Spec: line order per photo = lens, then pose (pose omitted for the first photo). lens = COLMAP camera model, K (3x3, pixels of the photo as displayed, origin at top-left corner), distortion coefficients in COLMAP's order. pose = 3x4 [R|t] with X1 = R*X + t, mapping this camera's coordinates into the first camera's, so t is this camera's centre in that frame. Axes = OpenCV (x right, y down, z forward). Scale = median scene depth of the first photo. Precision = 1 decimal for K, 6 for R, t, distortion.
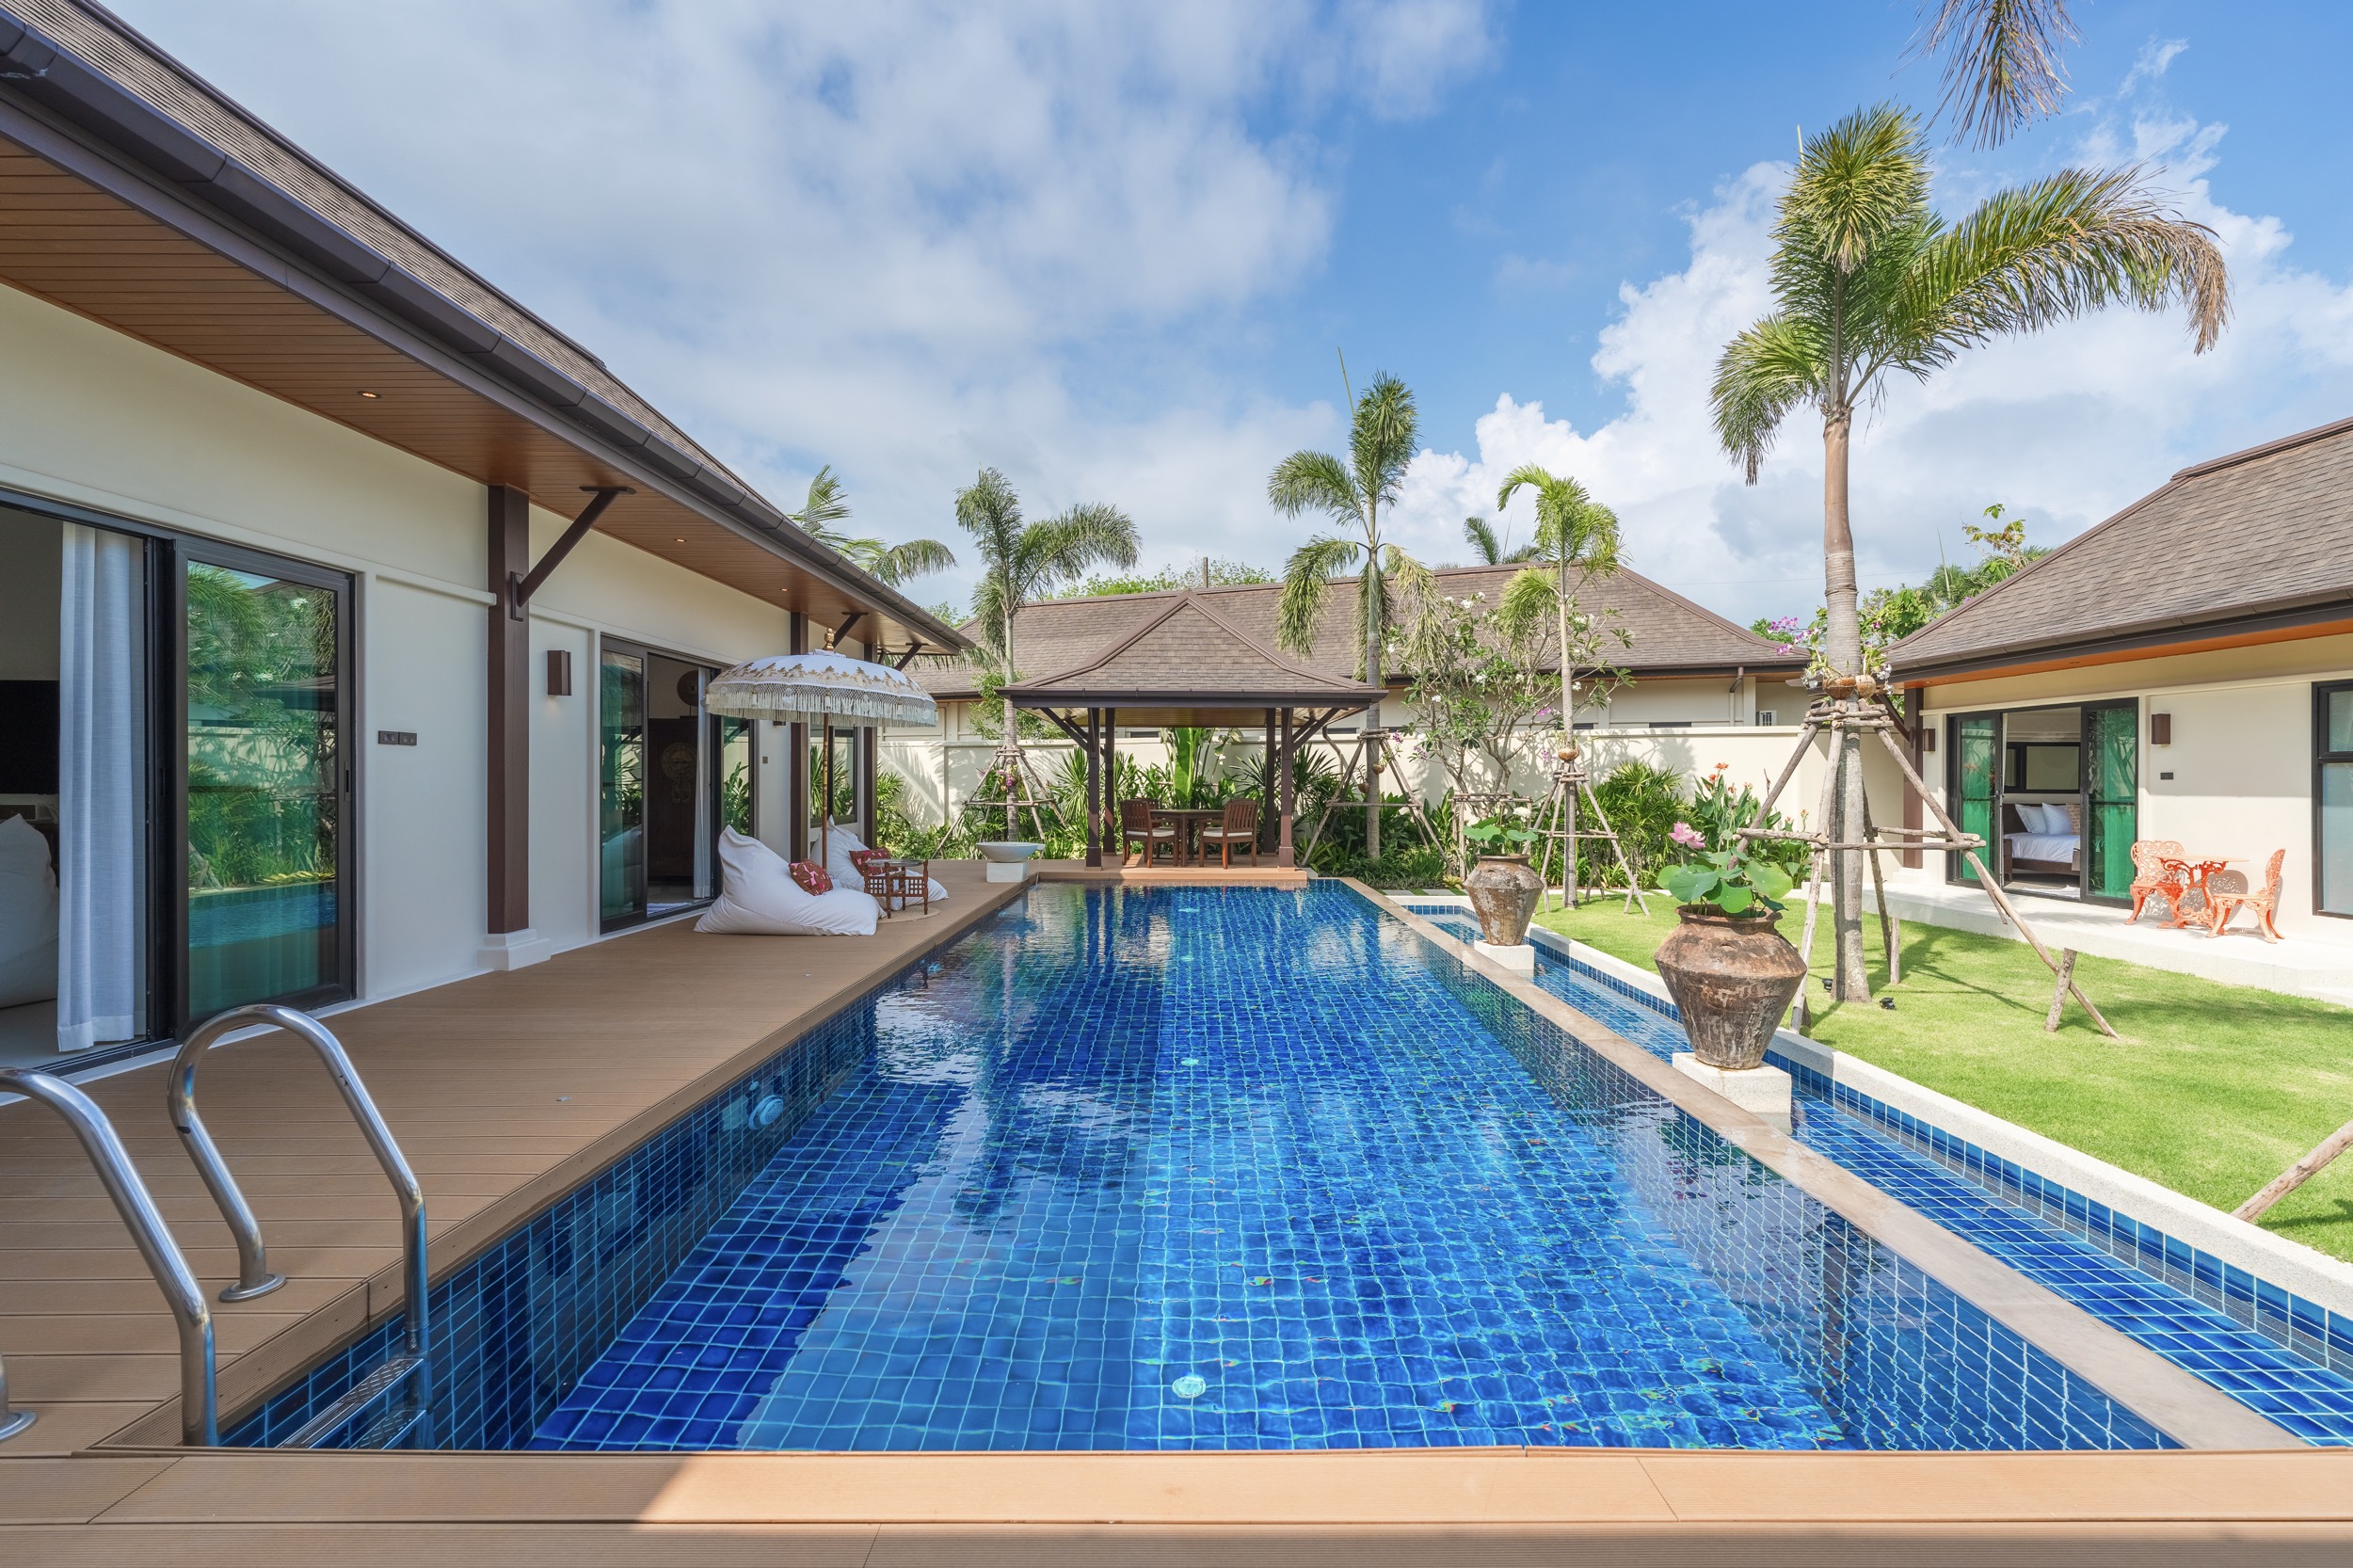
lens RADIAL K [[956.4, 0, 1198.6], [0, 956.4, 769.5], [0, 0, 1]] dist [0.000983, 0.000445]
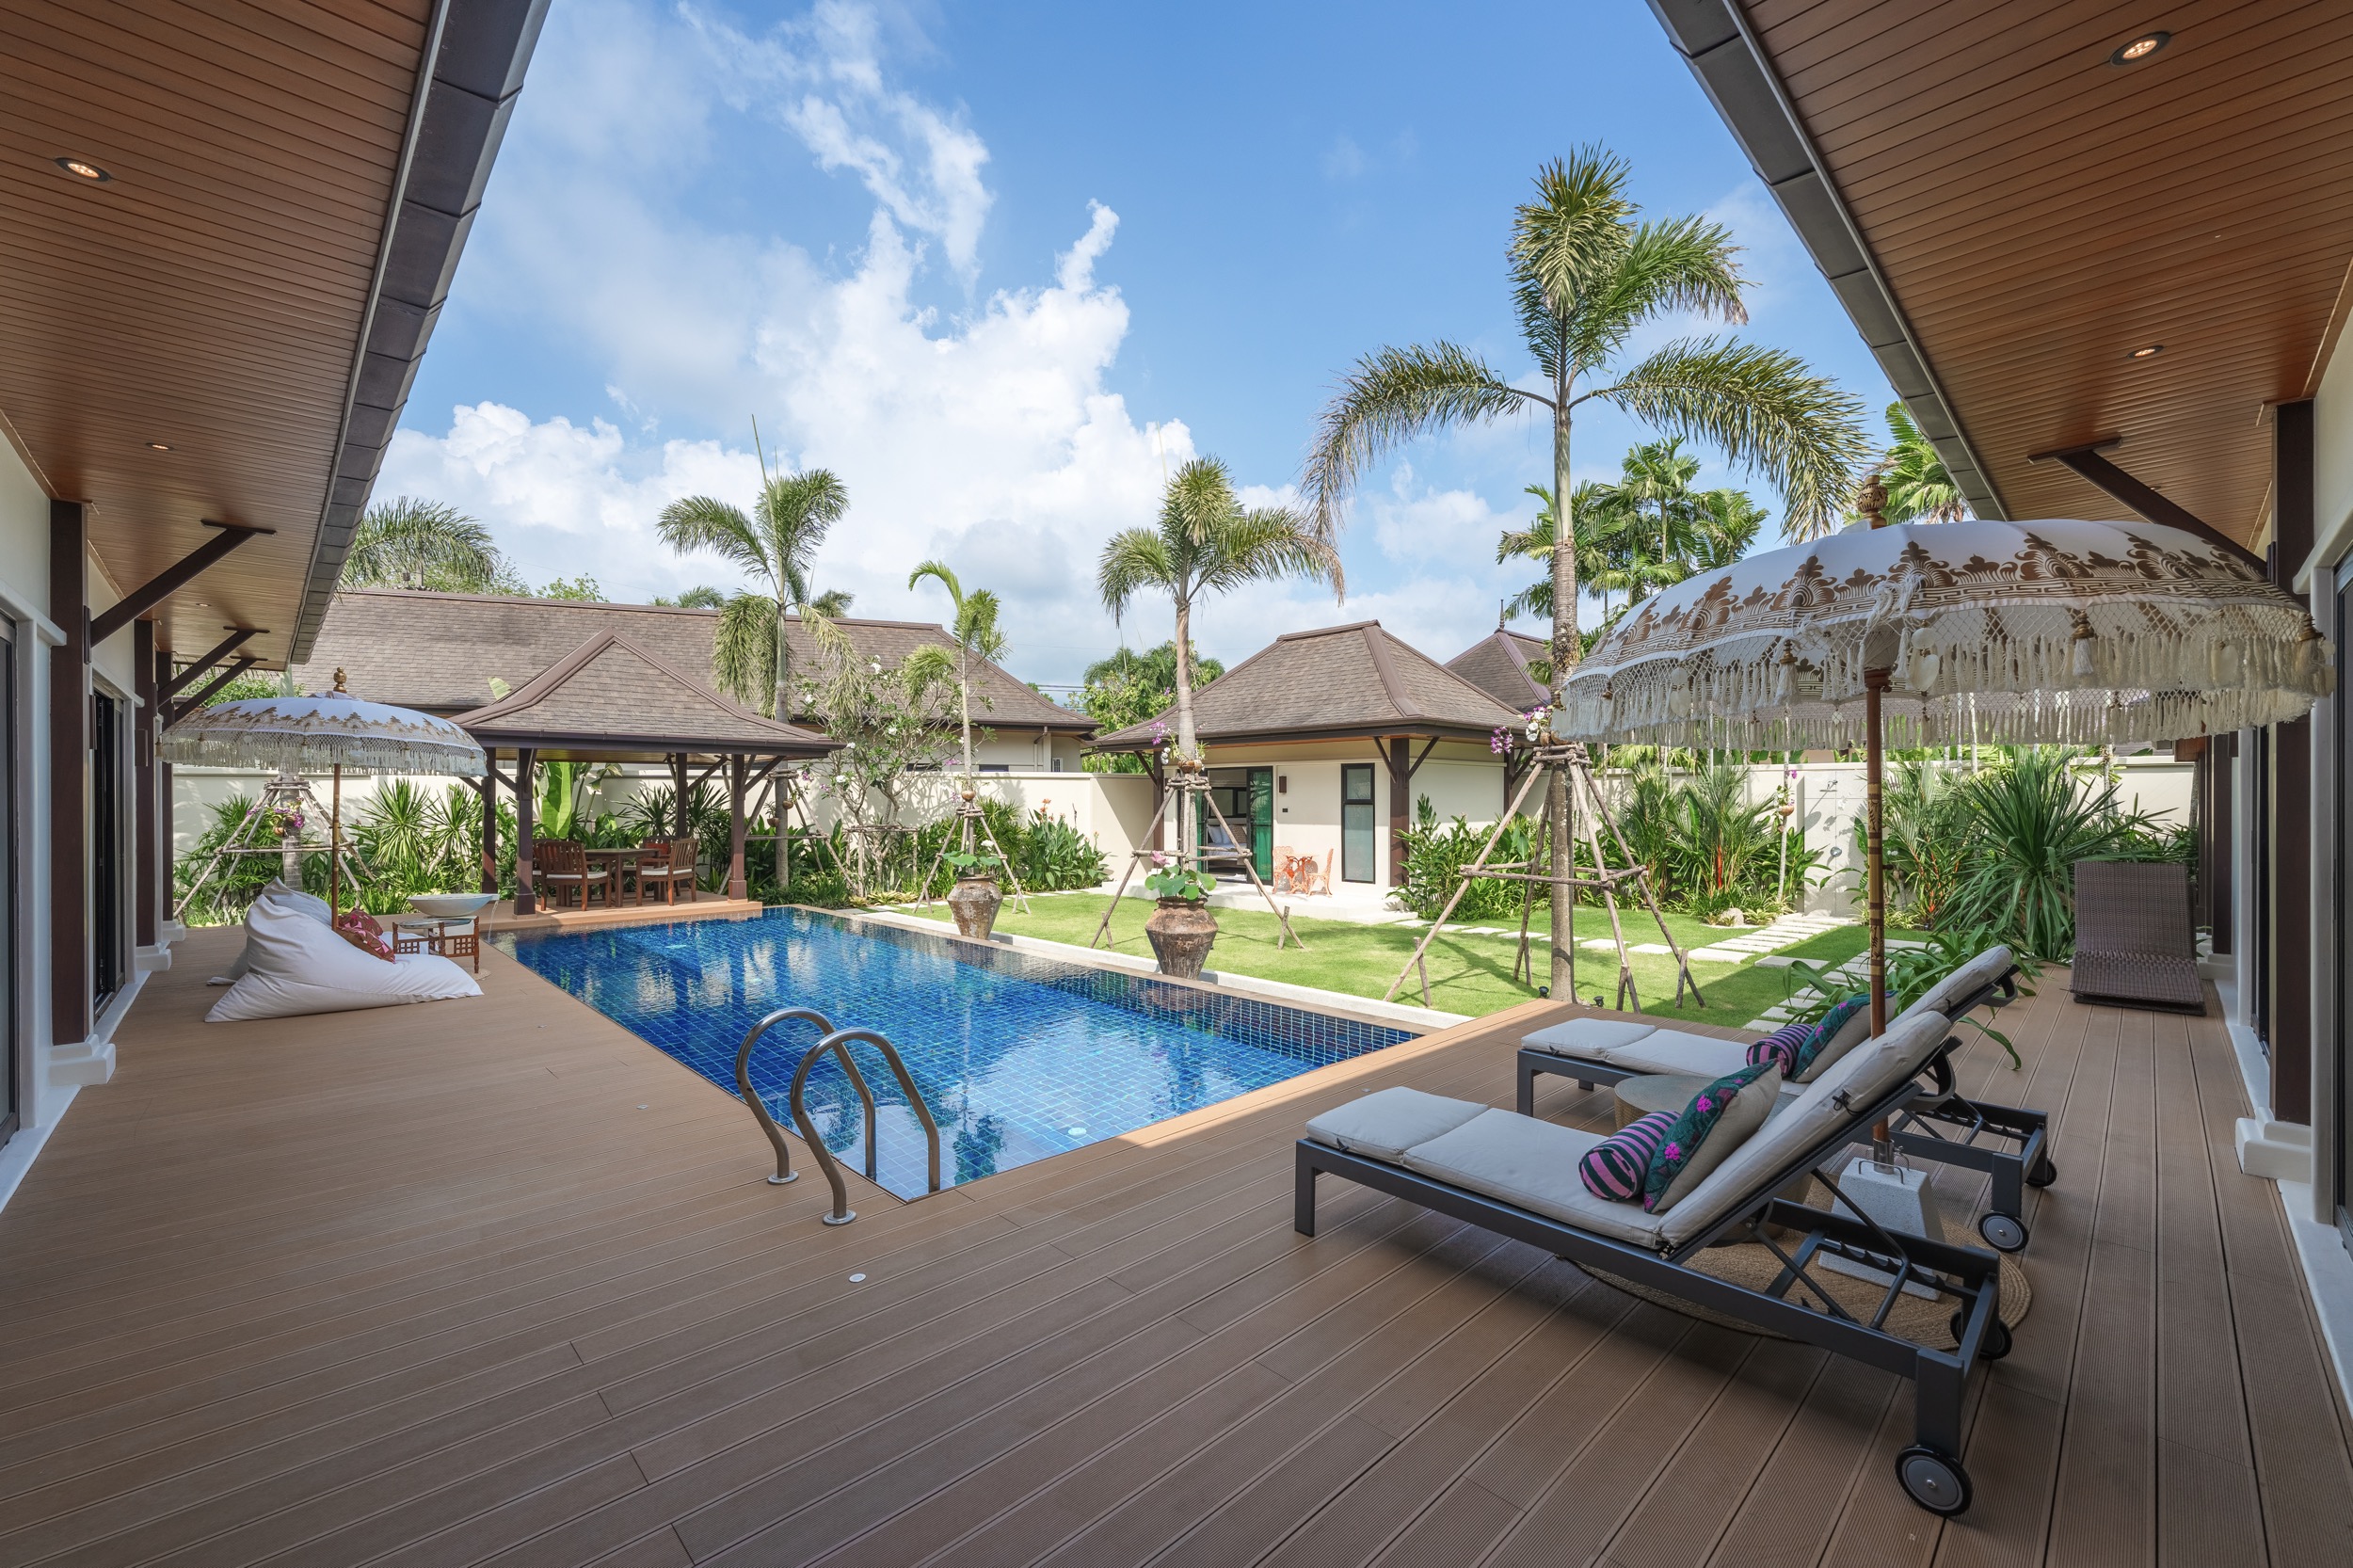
lens RADIAL K [[956.4, 0, 1170.3], [0, 956.4, 778.4], [0, 0, 1]] dist [0.000983, 0.000445]
pose [[0.725272, 0.010309, 0.688385, -0.324723], [-0.004225, 0.999936, -0.010524, -0.027910], [-0.688449, 0.004724, 0.725269, -0.135666]]
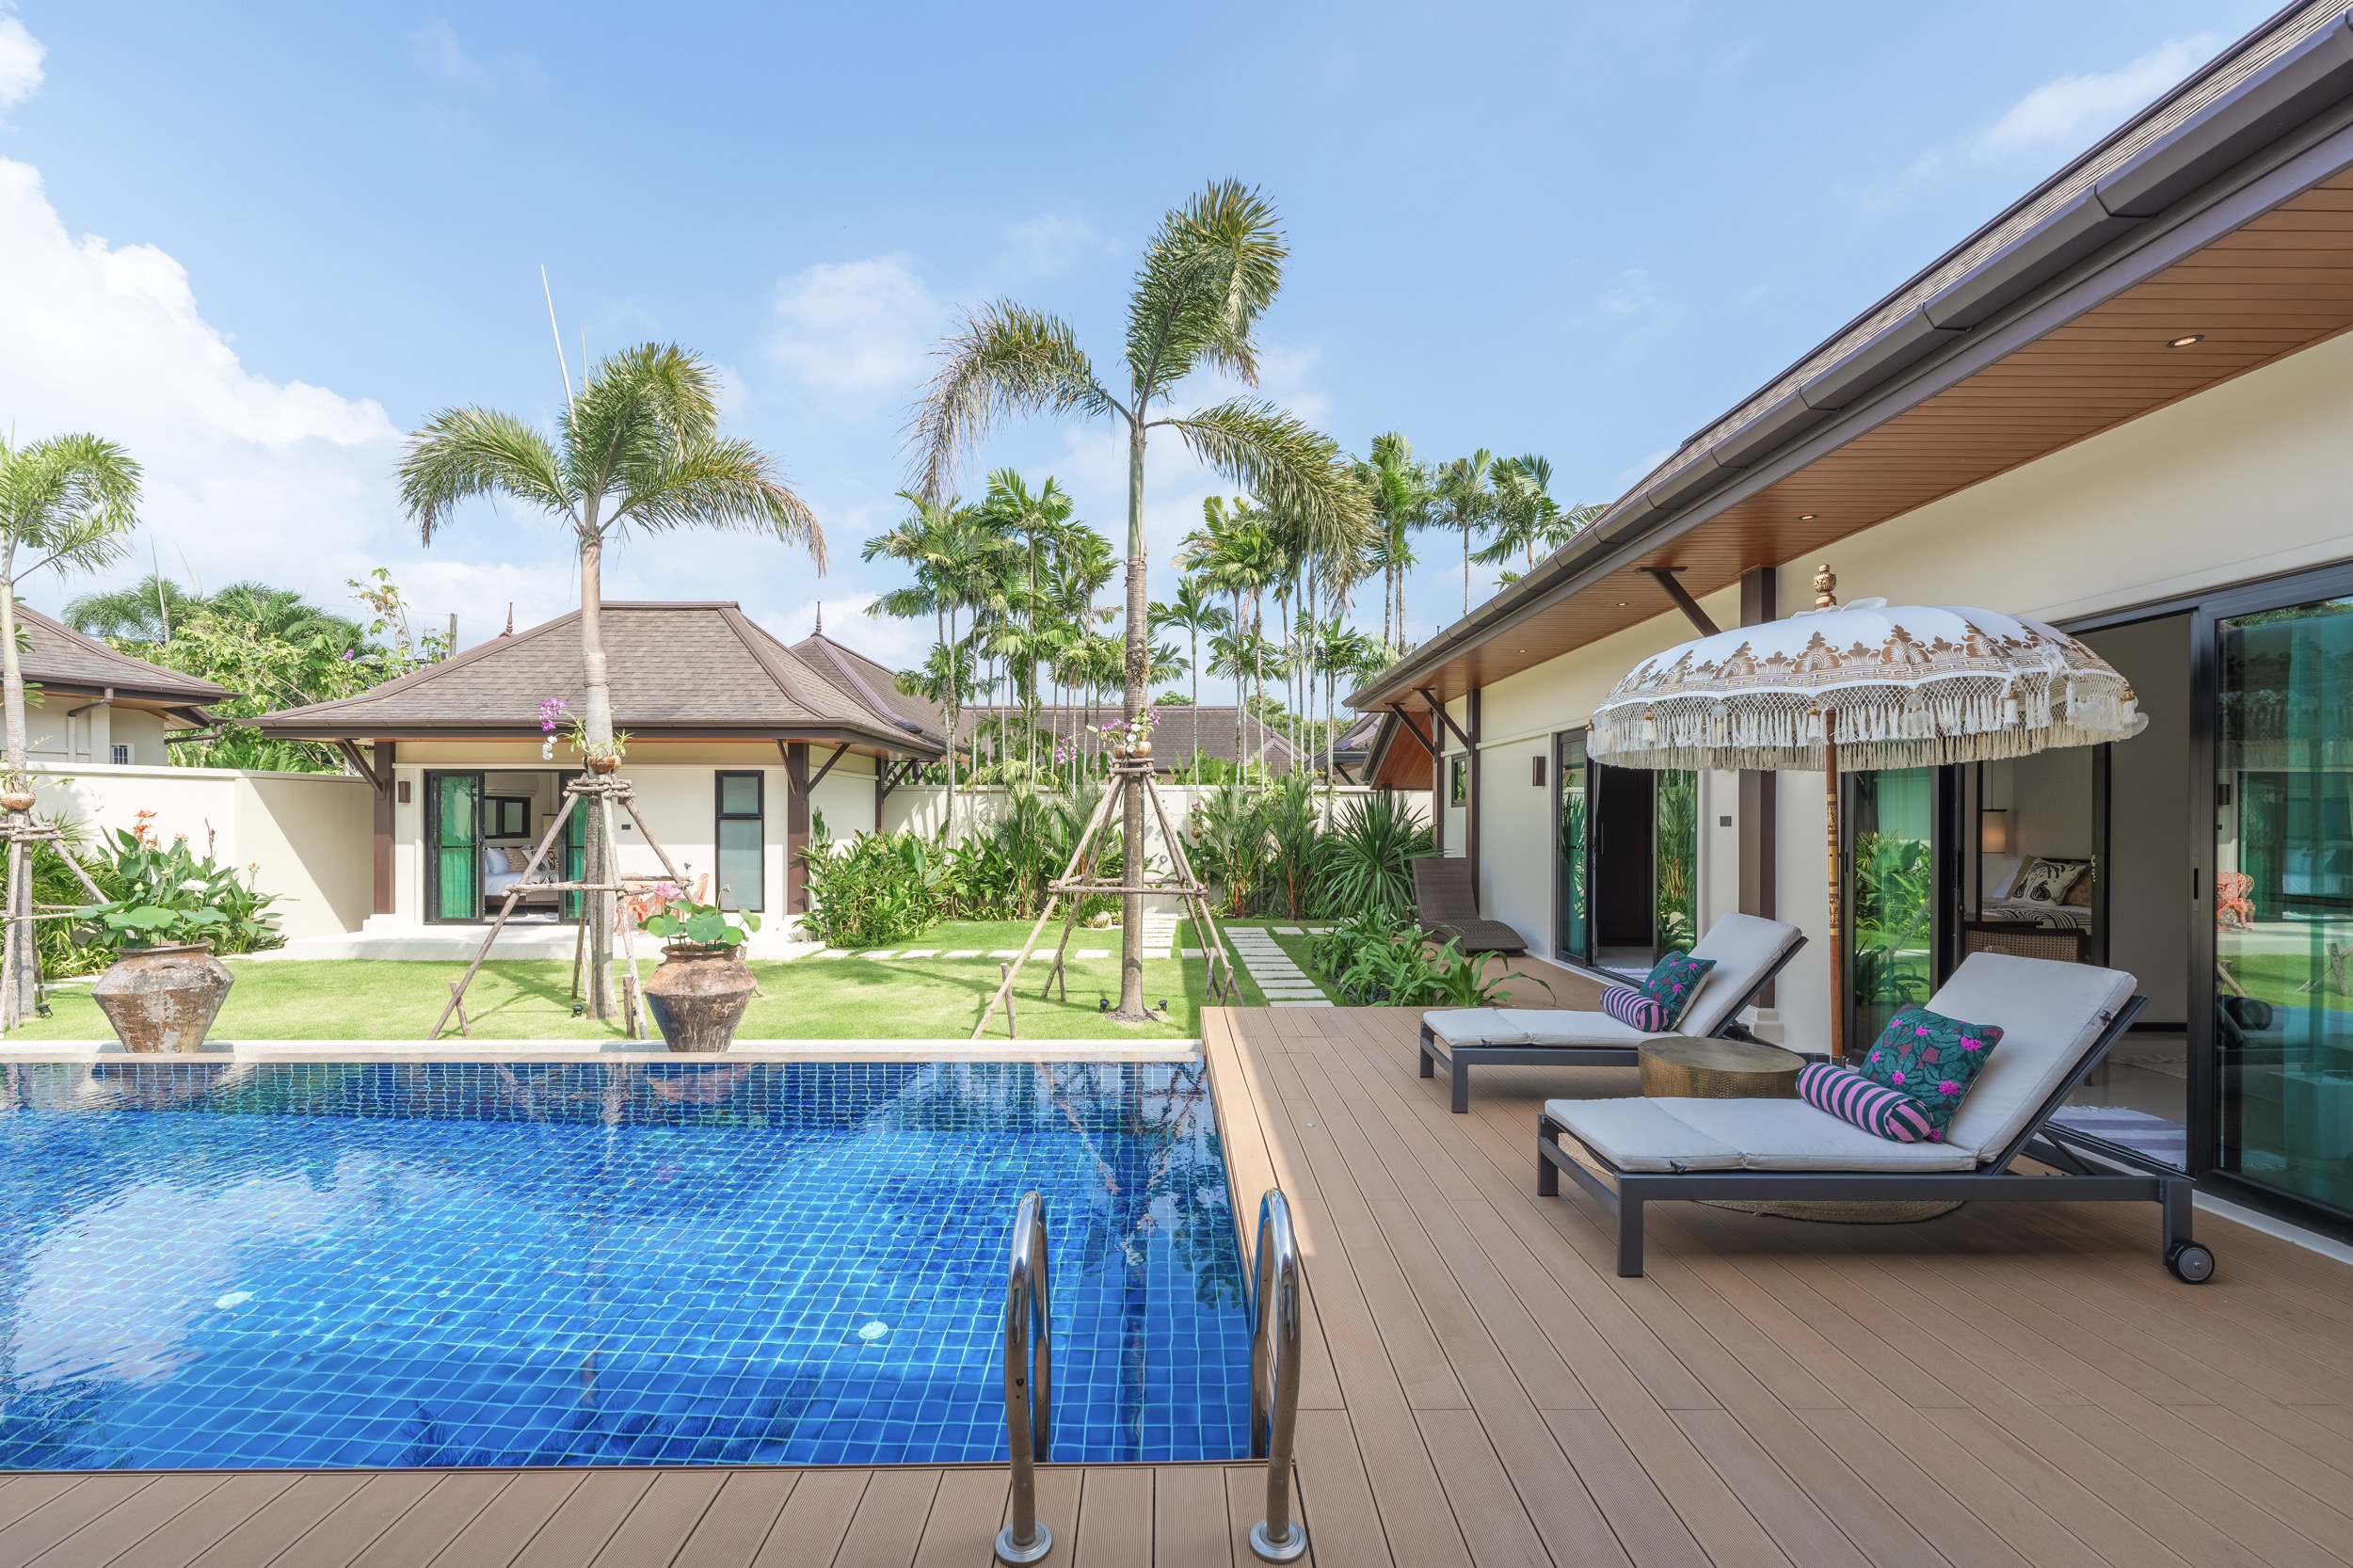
lens RADIAL K [[956.4, 0, 1182.0], [0, 956.4, 816.4], [0, 0, 1]] dist [0.000983, 0.000445]
pose [[-0.026098, -0.002106, 0.999657, -0.353759], [-0.013701, 0.999905, 0.001748, -0.018910], [-0.999565, -0.013651, -0.026124, 0.176156]]
